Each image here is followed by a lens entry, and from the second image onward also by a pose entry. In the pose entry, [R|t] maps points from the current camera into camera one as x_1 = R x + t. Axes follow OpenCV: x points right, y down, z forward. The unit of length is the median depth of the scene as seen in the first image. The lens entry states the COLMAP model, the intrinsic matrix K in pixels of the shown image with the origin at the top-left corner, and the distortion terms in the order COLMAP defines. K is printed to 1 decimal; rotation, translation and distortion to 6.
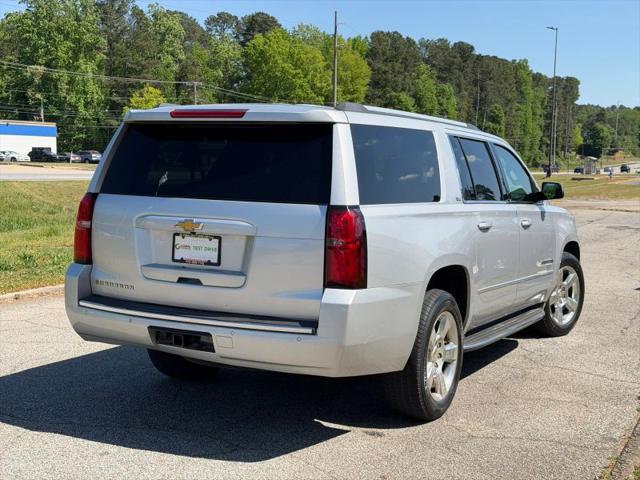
lens RADIAL K [[978.7, 0, 320.0], [0, 978.7, 240.0], [0, 0, 1]] dist [-0.014289, -0.029907]
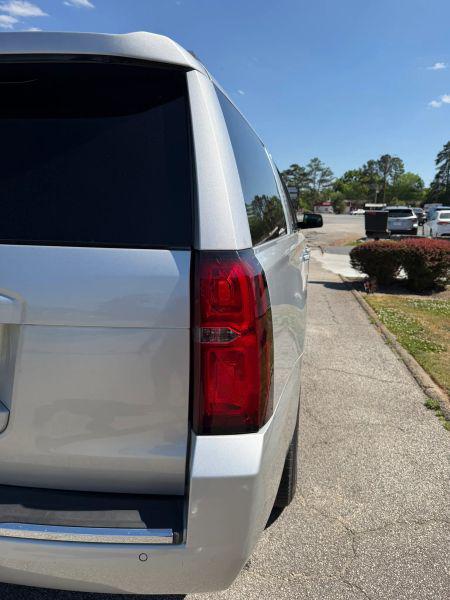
lens RADIAL K [[429.1, 0, 229.1], [0, 429.1, 297.5], [0, 0, 1]] dist [0.052182, -0.051264]
pose [[0.951868, -0.058076, 0.300956, -0.033639], [0.018886, 0.991132, 0.131529, -0.036592], [-0.305926, -0.119515, 0.944524, 0.742189]]
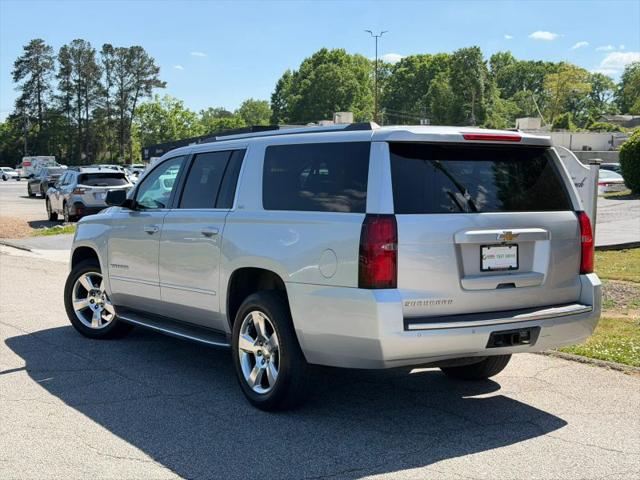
lens RADIAL K [[926.4, 0, 319.6], [0, 926.4, 217.8], [0, 0, 1]] dist [0.109815, 0.006859]
pose [[0.470917, -0.060742, 0.880084, -1.137976], [0.078247, 0.996571, 0.026913, -0.079340], [-0.878701, 0.056190, 0.474055, 0.657182]]
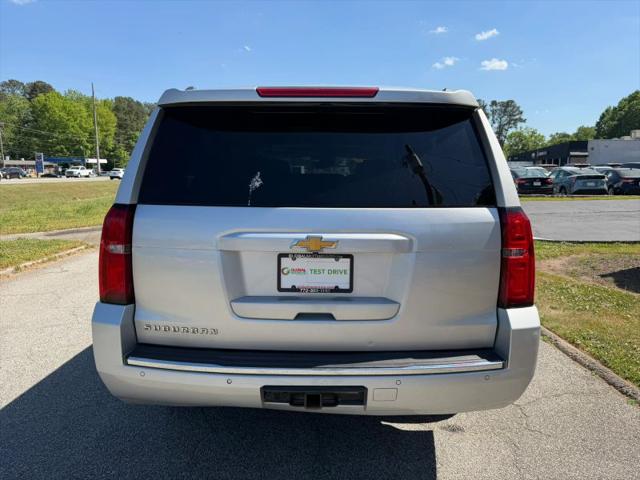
lens RADIAL K [[457.7, 0, 320.0], [0, 457.7, 240.0], [0, 0, 1]] dist [0.052182, -0.051264]
pose [[0.883553, -0.088526, 0.459888, -0.279375], [0.054937, 0.994784, 0.085944, -0.045903], [-0.465097, -0.050671, 0.883808, 0.668102]]
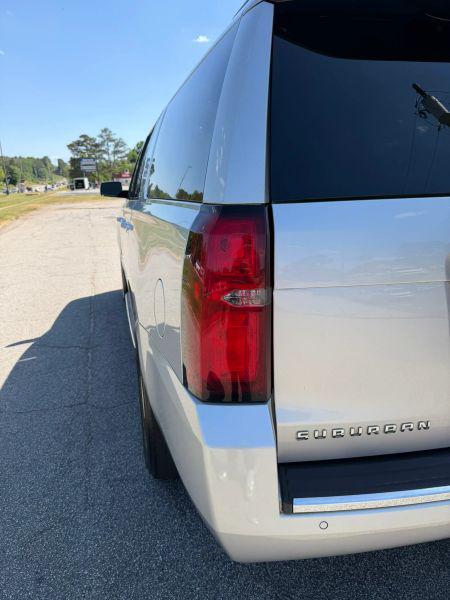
lens RADIAL K [[455.1, 0, 225.0], [0, 455.1, 300.0], [0, 0, 1]] dist [-0.010295, -0.068220]
pose [[0.712143, -0.211692, 0.669357, -0.376894], [0.094672, 0.973703, 0.207220, -0.052897], [-0.695622, -0.084201, 0.713457, 0.935922]]
